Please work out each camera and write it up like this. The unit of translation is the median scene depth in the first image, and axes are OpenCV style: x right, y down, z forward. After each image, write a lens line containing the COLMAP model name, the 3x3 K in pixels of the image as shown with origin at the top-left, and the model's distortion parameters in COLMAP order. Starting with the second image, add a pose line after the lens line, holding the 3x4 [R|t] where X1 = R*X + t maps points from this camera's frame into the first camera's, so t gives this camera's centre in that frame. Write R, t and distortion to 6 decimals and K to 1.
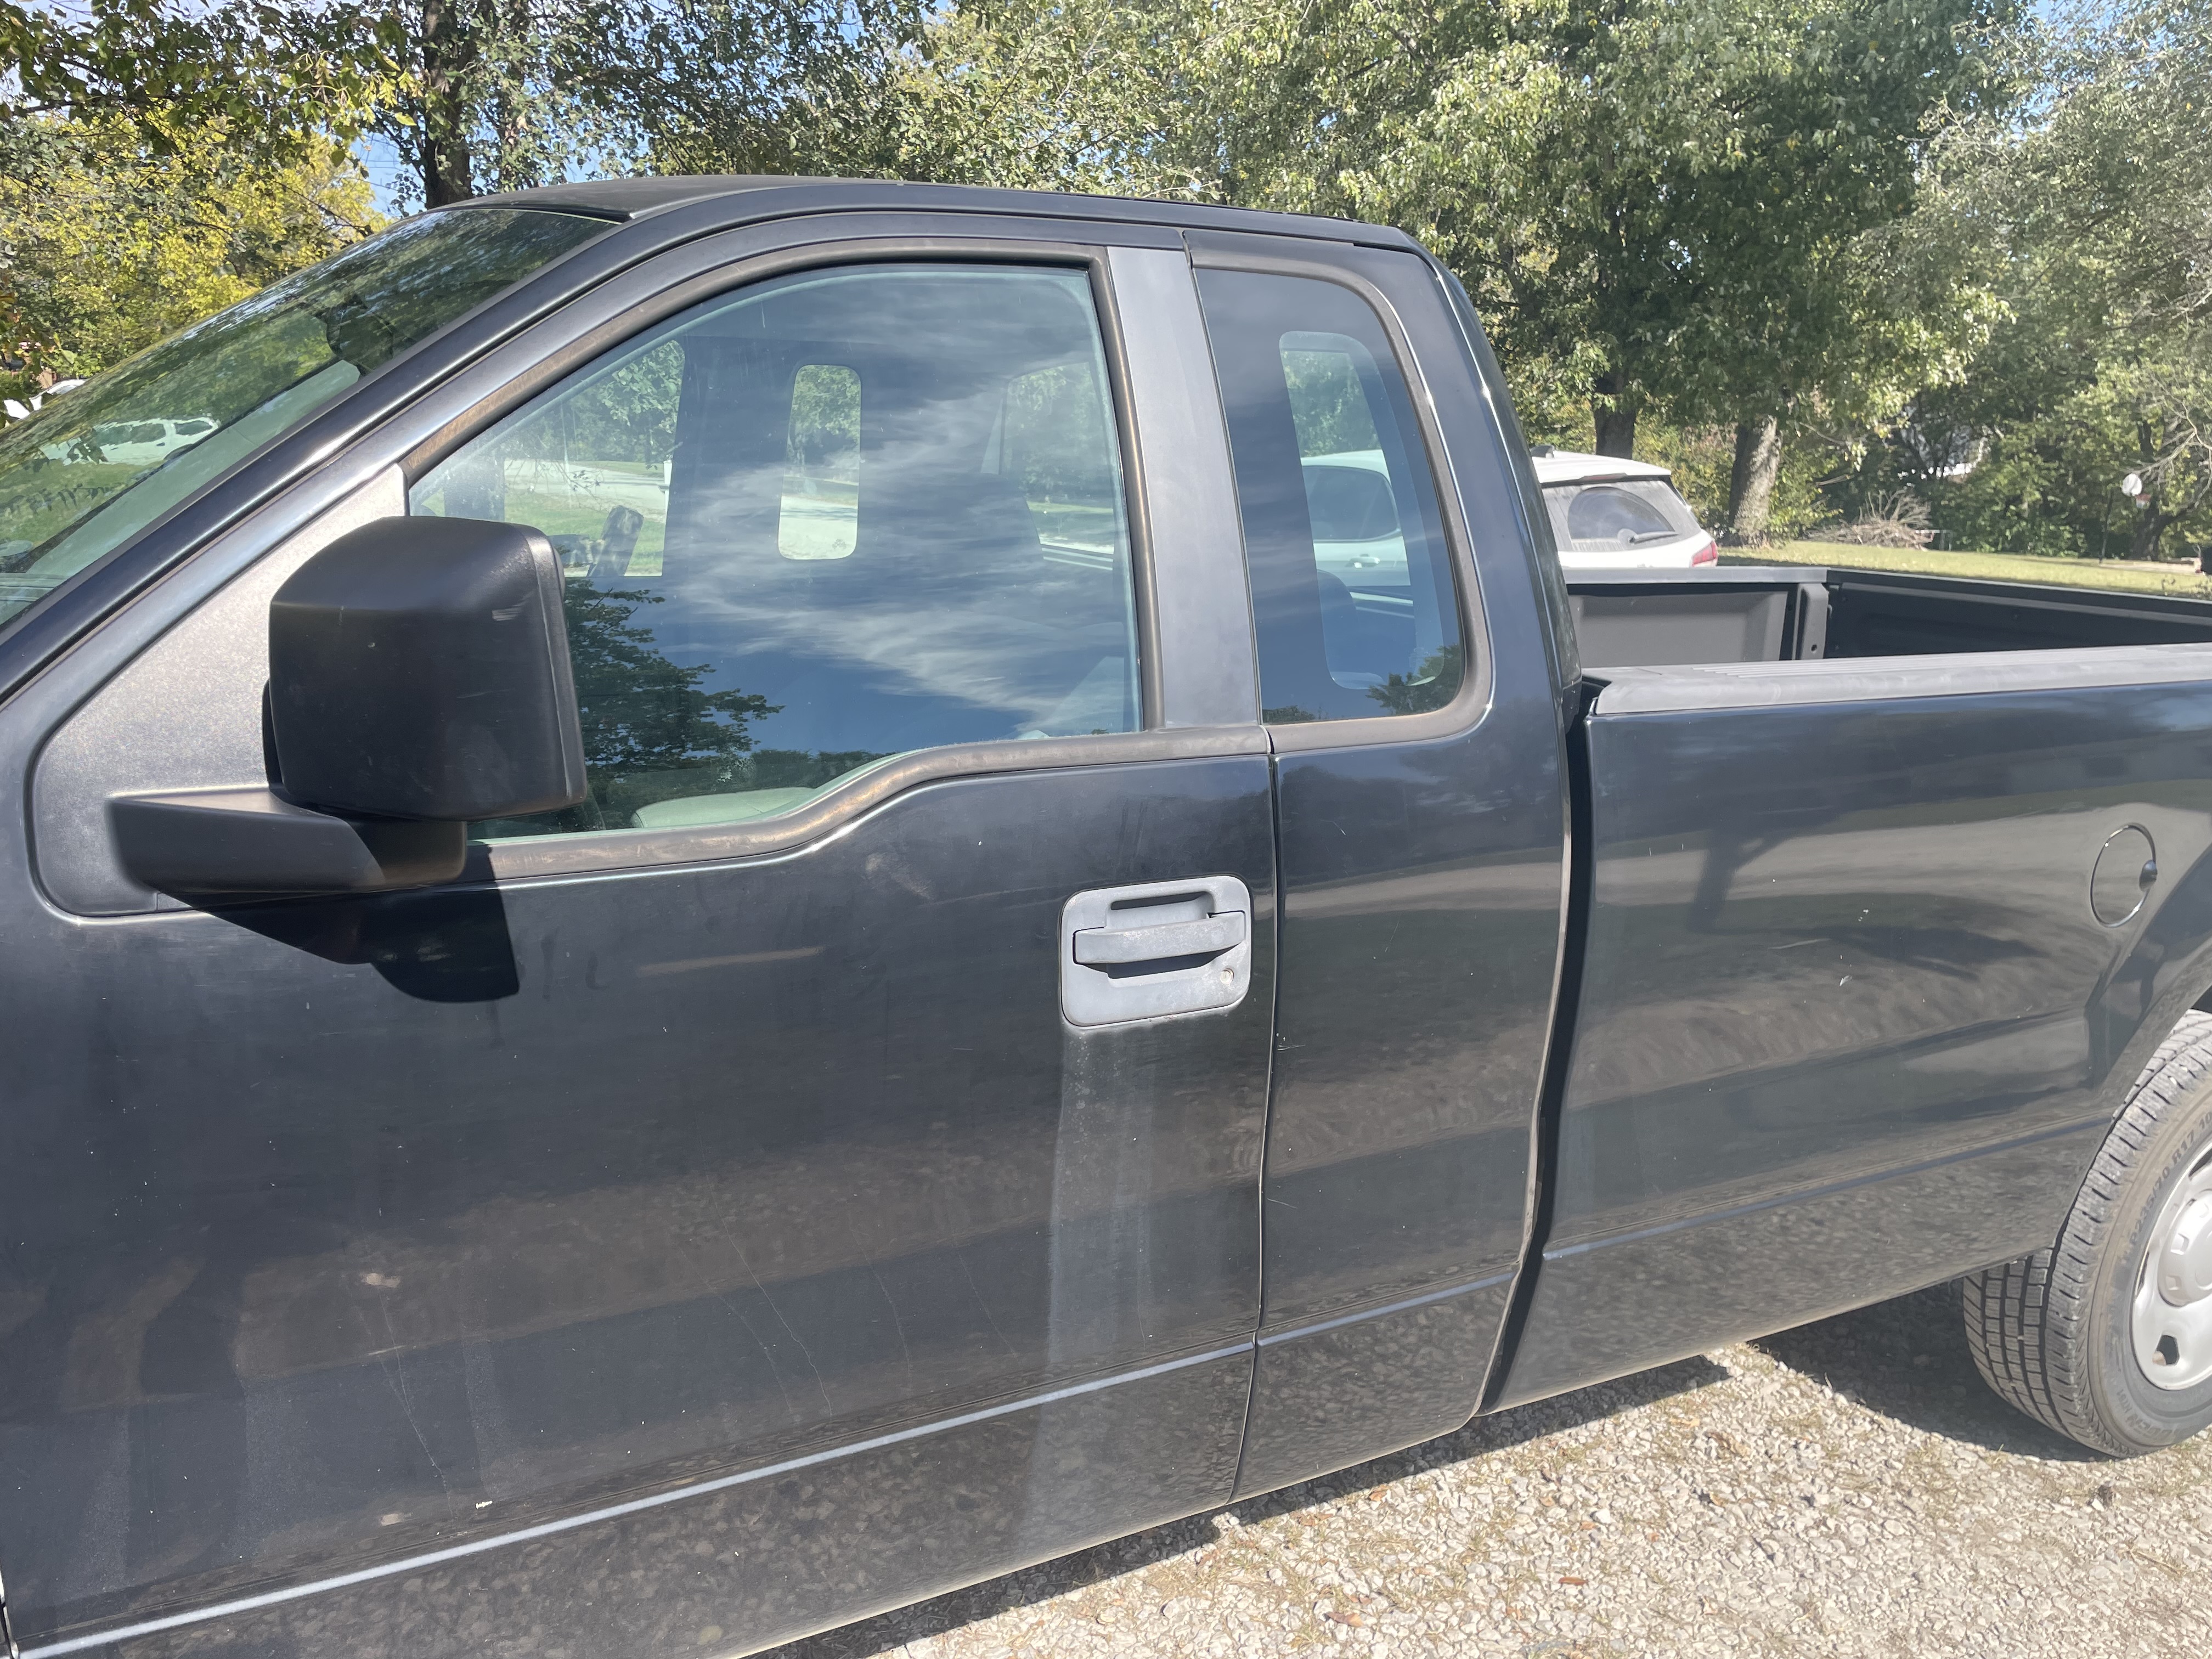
lens RADIAL K [[1681.2, 0, 1097.5], [0, 1681.2, 823.7], [0, 0, 1]] dist [0.053236, -0.073046]
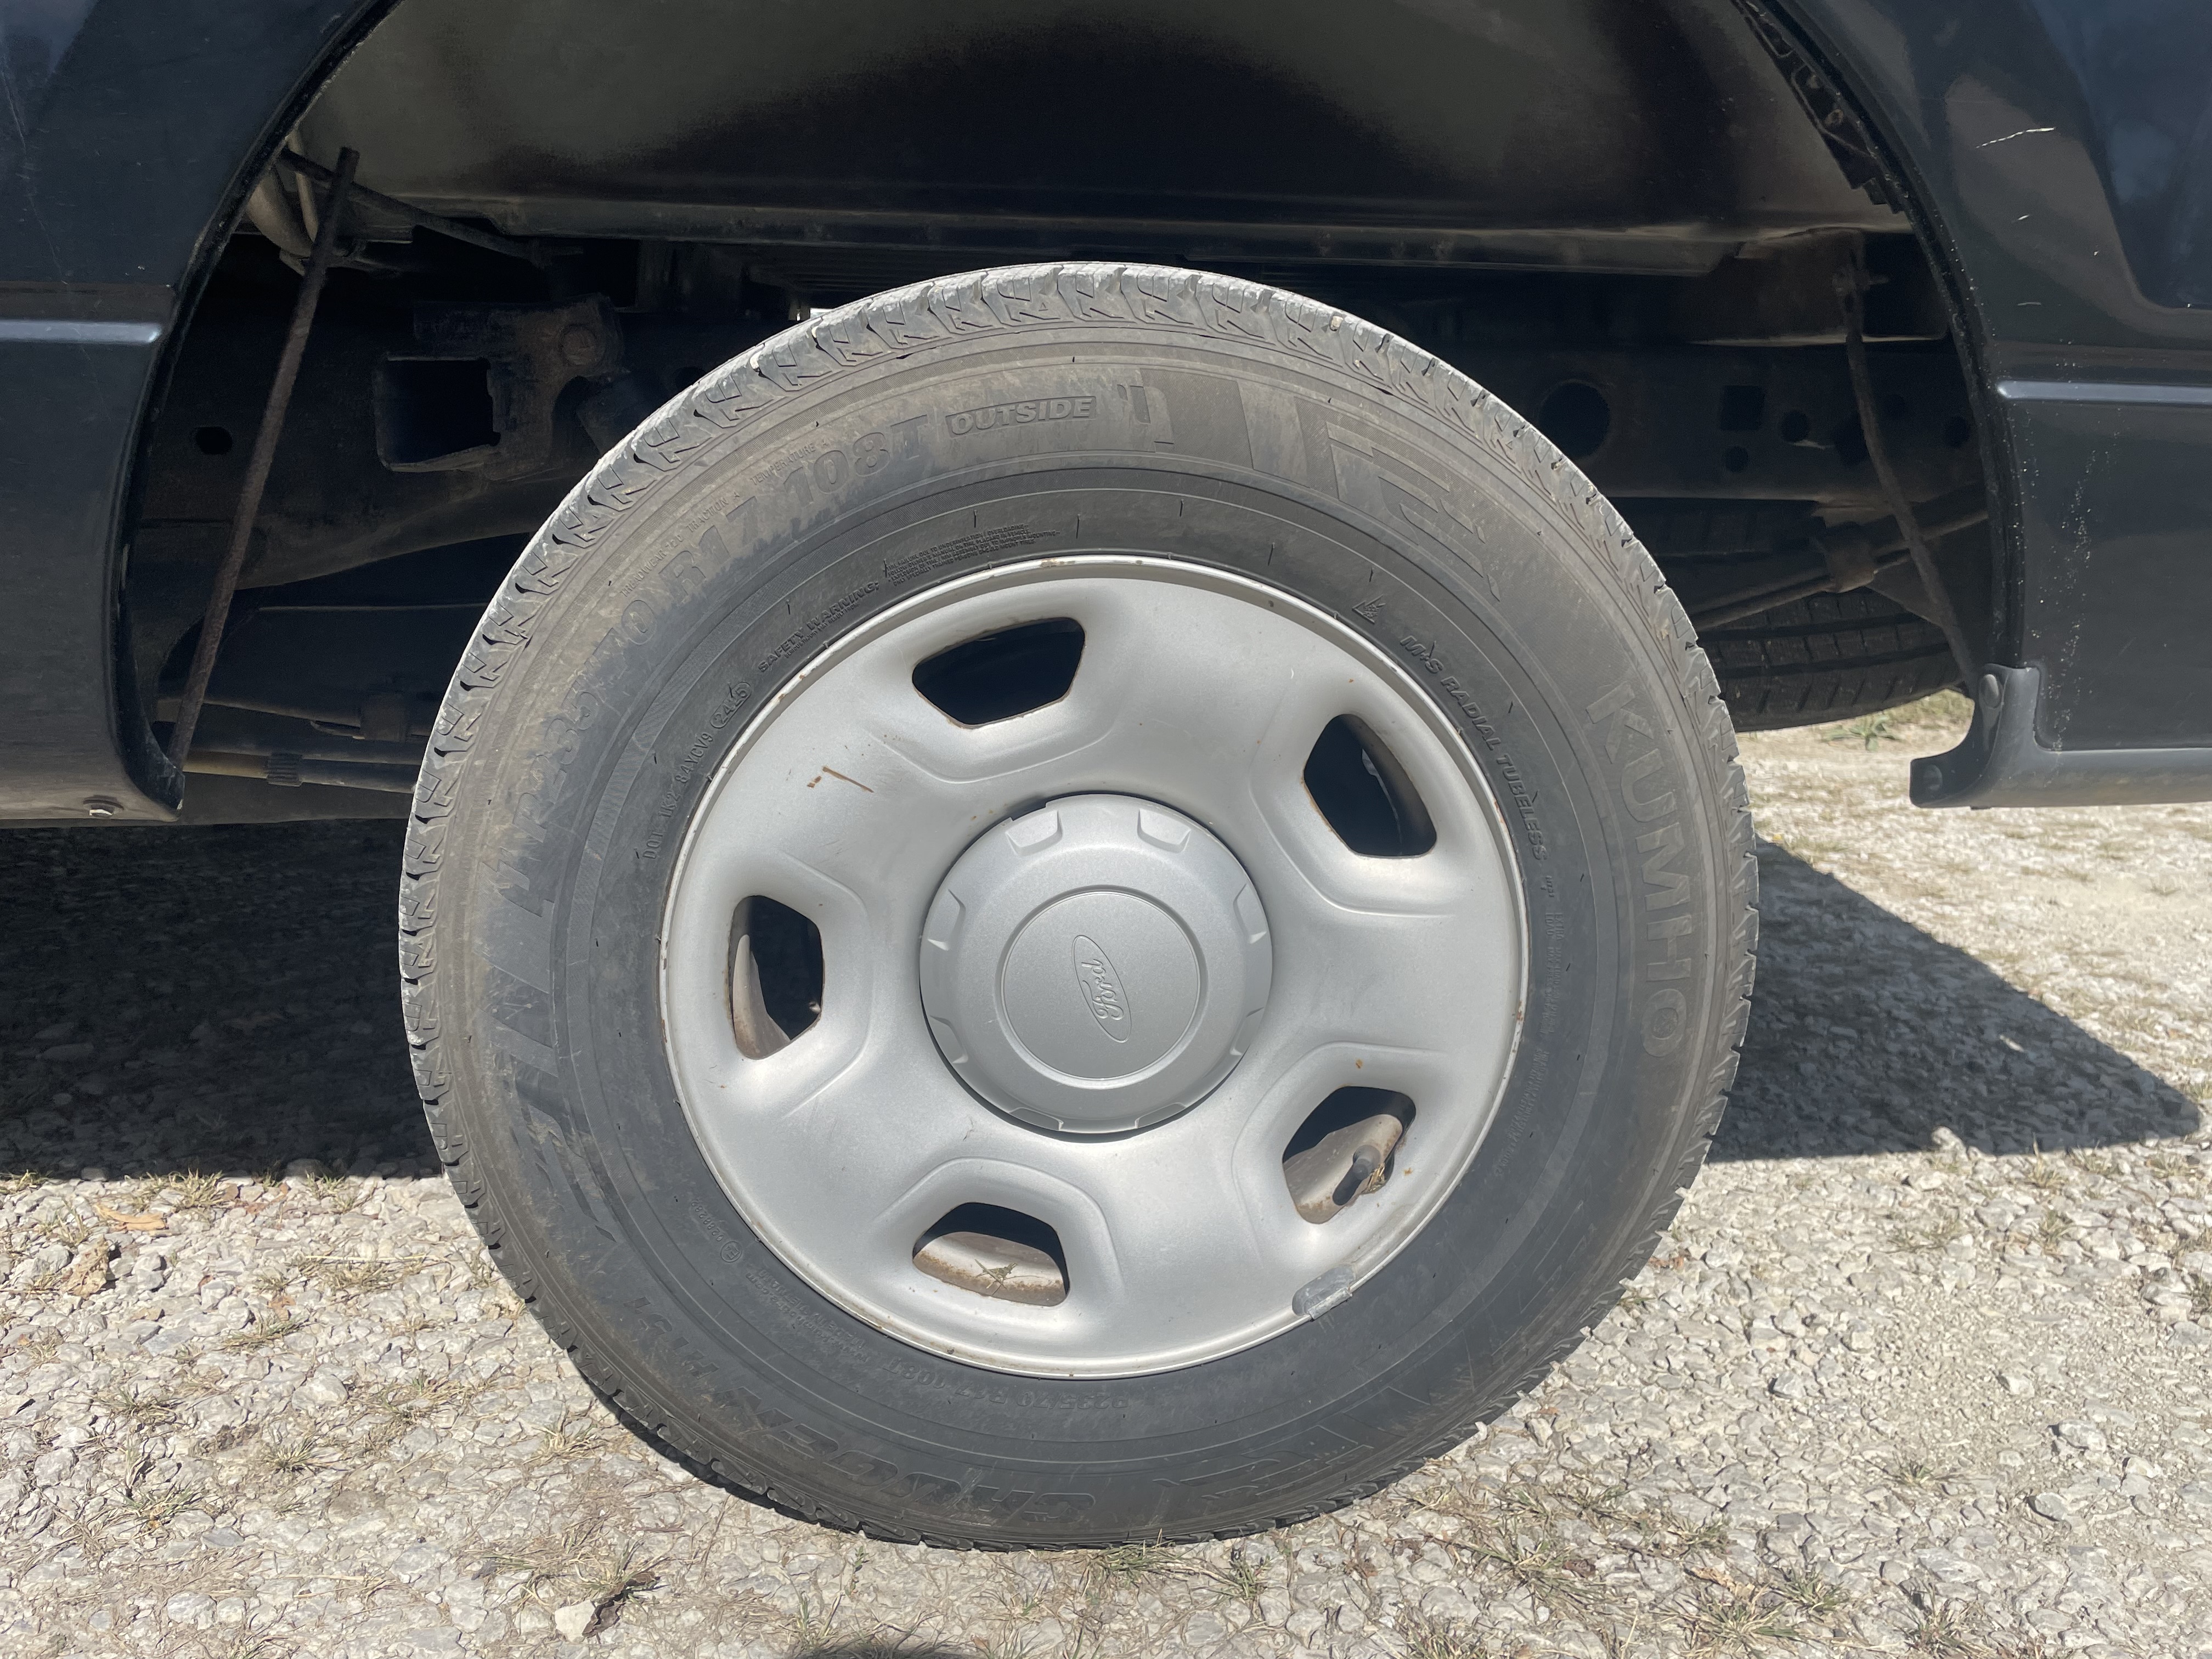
lens RADIAL K [[1681.2, 0, 1112.8], [0, 1681.2, 827.4], [0, 0, 1]] dist [0.053236, -0.073046]
pose [[0.908653, 0.090734, -0.407576, 0.119380], [-0.078408, 0.995818, 0.046885, 0.031828], [0.410125, -0.010645, 0.911967, 0.106343]]
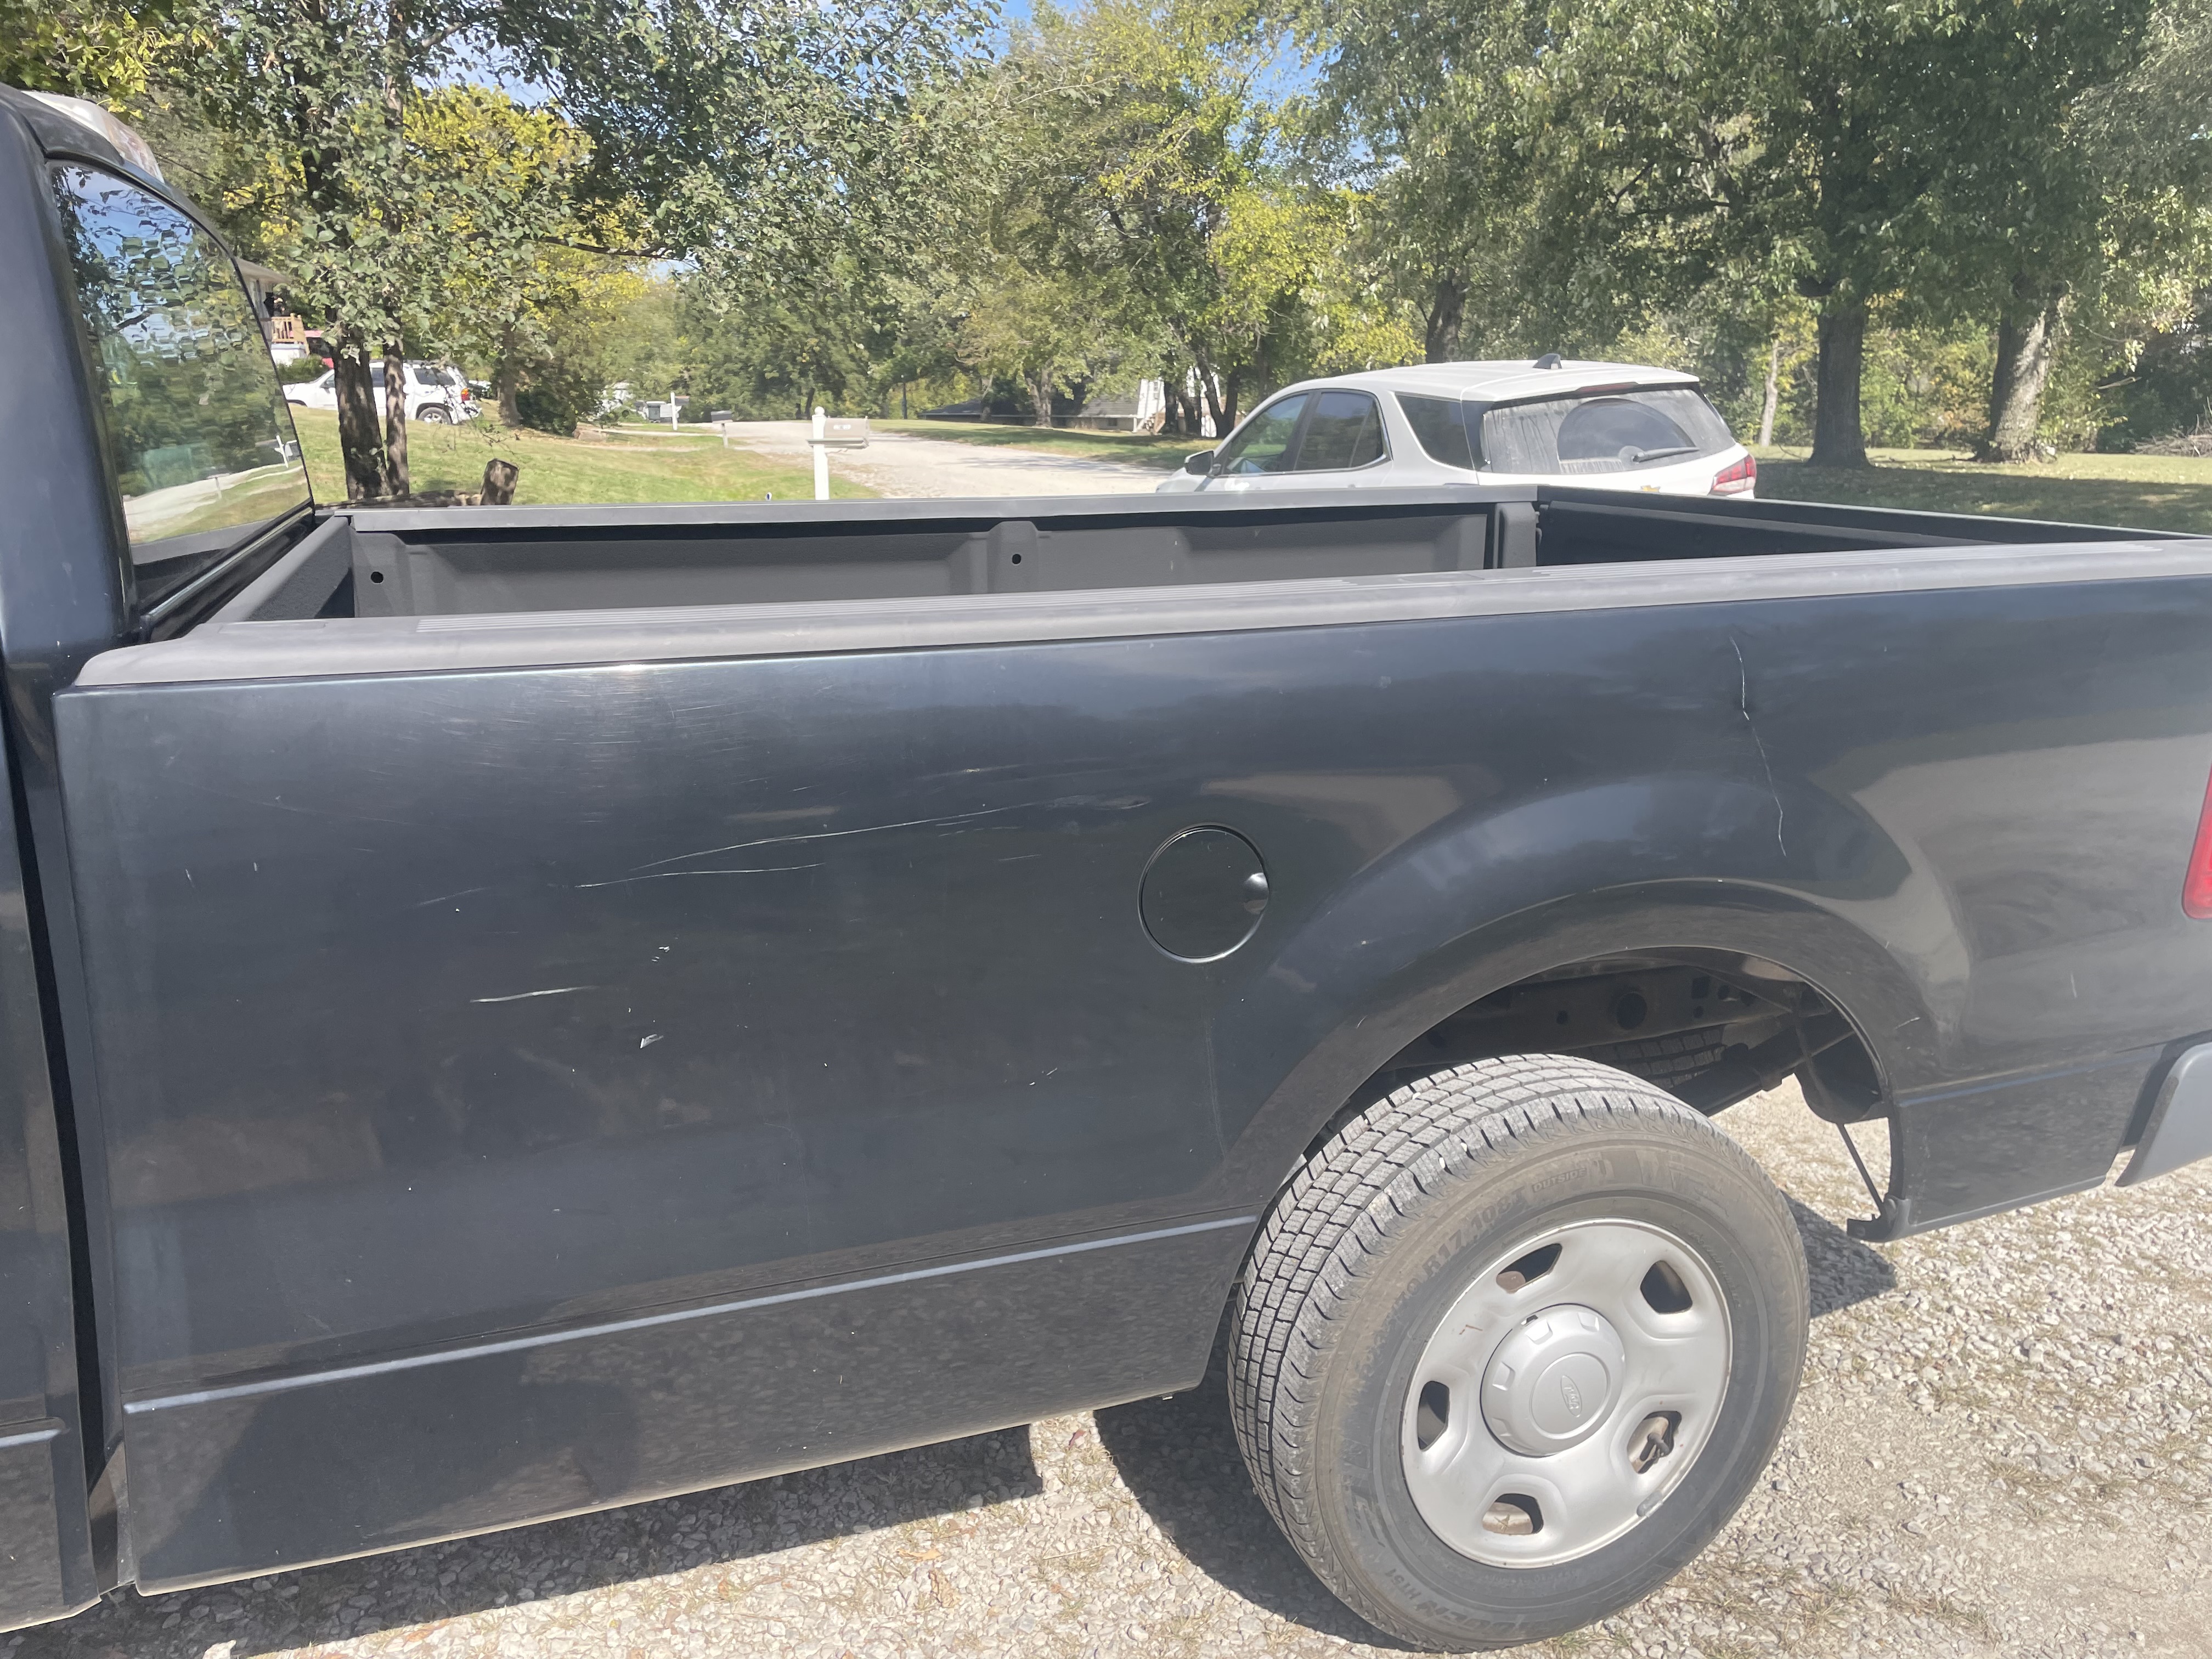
lens RADIAL K [[1681.2, 0, 1104.5], [0, 1681.2, 841.3], [0, 0, 1]] dist [0.053236, -0.073046]
pose [[0.985282, 0.002676, -0.170917, 0.087848], [0.004338, 0.999164, 0.040651, -0.002795], [0.170883, -0.040794, 0.984447, 0.036265]]
